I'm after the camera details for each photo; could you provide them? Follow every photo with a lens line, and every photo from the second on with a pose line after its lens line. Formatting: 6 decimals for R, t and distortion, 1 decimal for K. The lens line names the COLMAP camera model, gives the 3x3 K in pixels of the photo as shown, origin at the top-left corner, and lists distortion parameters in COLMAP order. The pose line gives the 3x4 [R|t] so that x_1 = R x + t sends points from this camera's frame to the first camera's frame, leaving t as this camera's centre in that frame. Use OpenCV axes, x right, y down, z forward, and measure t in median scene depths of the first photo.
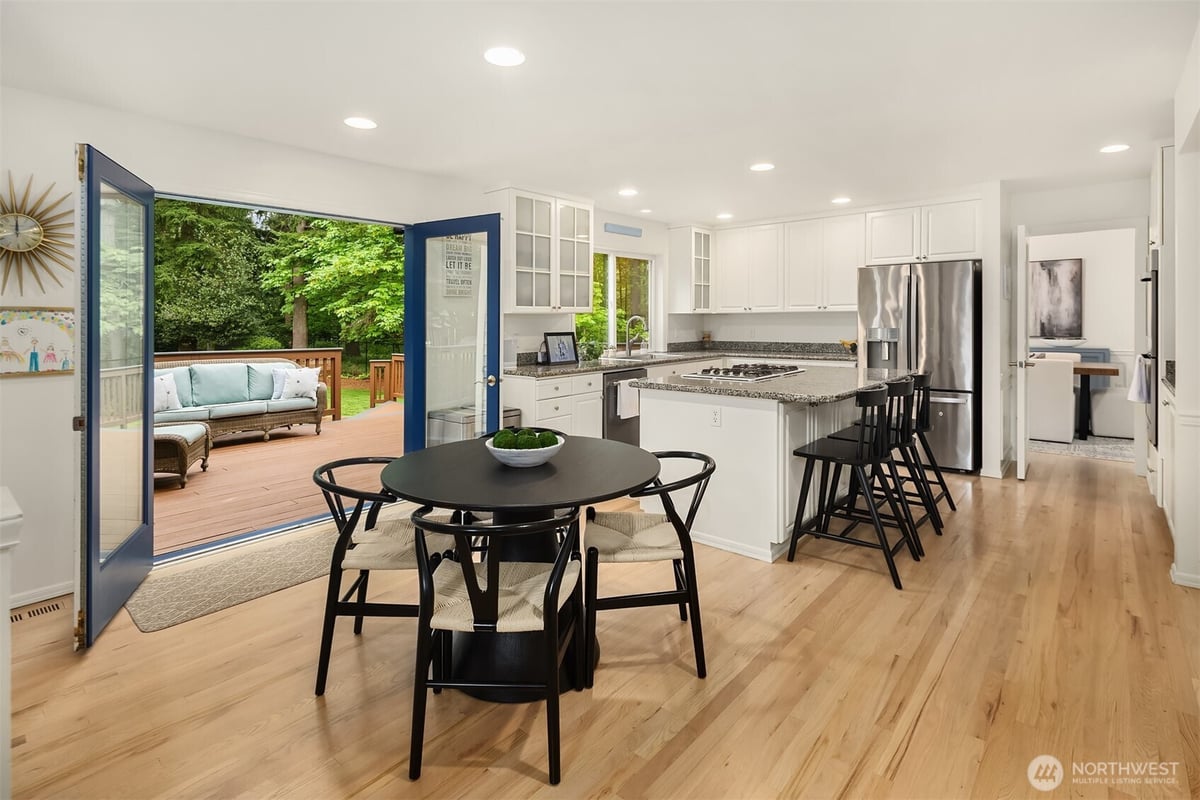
lens RADIAL K [[585.3, 0, 580.7], [0, 585.3, 330.4], [0, 0, 1]] dist [0.004756, -0.001524]
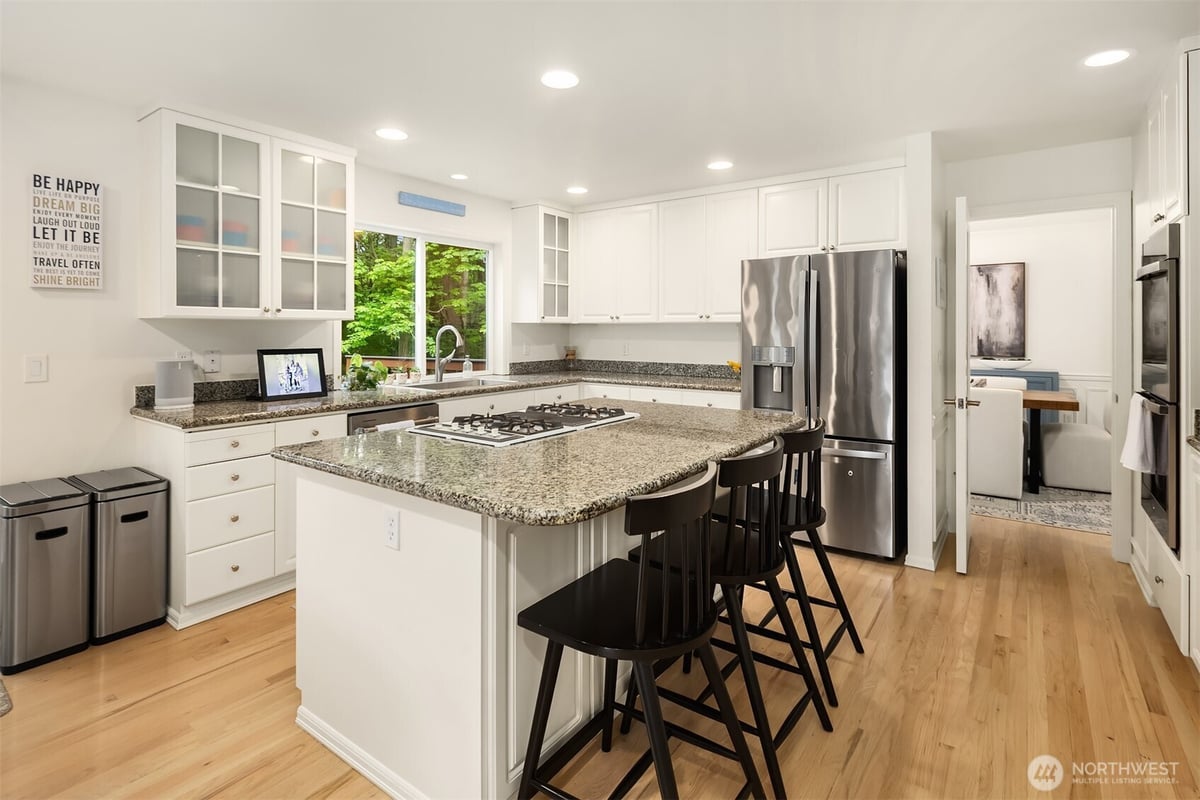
lens RADIAL K [[585.3, 0, 592.7], [0, 585.3, 327.5], [0, 0, 1]] dist [0.004756, -0.001524]
pose [[0.995484, 0.011088, 0.094278, 0.202762], [-0.008932, 0.999689, -0.023262, -0.007312], [-0.094507, 0.022315, 0.995274, 0.281183]]
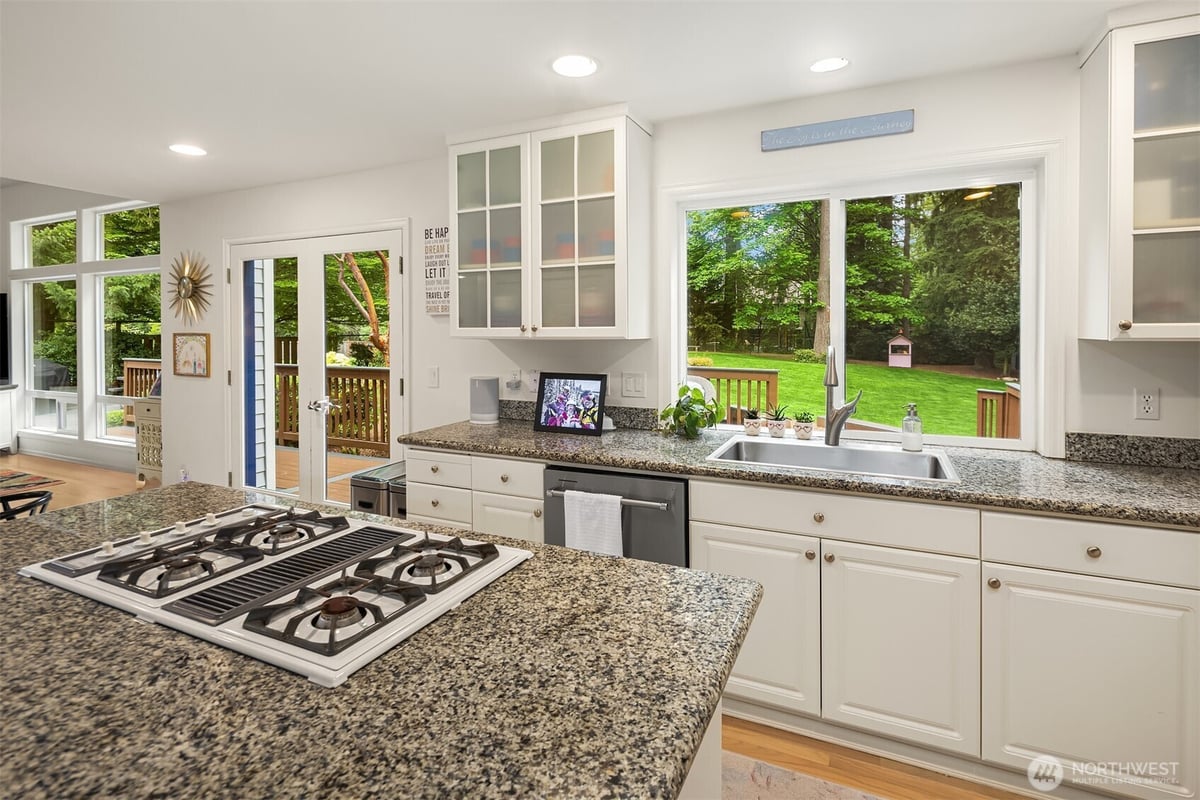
lens RADIAL K [[585.3, 0, 602.6], [0, 585.3, 340.0], [0, 0, 1]] dist [0.004756, -0.001524]
pose [[0.285383, 0.024784, -0.958093, 0.431839], [-0.018196, 0.999626, 0.020438, -0.034663], [0.958241, 0.011601, 0.285727, 0.759783]]
